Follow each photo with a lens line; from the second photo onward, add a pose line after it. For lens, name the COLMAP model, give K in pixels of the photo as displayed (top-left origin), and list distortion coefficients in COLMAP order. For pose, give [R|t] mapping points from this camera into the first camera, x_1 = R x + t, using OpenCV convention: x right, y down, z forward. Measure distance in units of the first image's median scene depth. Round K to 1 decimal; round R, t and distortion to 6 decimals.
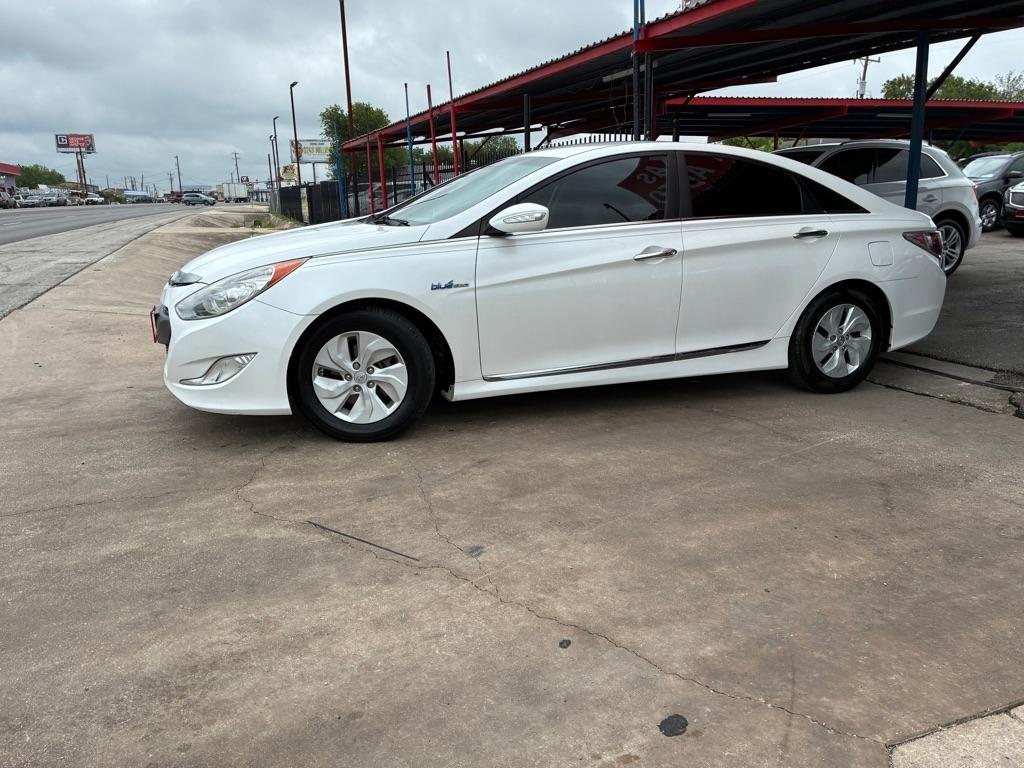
lens RADIAL K [[780.7, 0, 513.3], [0, 780.7, 397.4], [0, 0, 1]] dist [0.050976, -0.067149]
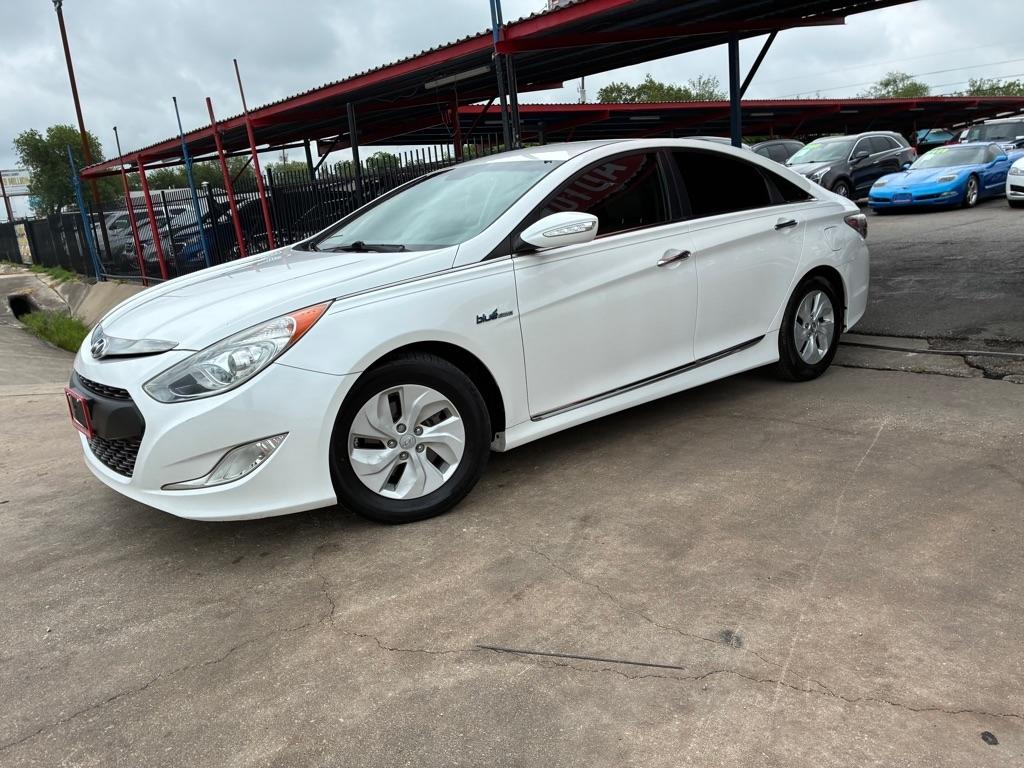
lens RADIAL K [[780.7, 0, 522.2], [0, 780.7, 389.4], [0, 0, 1]] dist [0.050976, -0.067149]
pose [[0.942411, -0.140155, 0.303674, -0.311743], [0.147369, 0.989081, -0.000848, -0.058996], [-0.300239, 0.045552, 0.952776, 0.194223]]
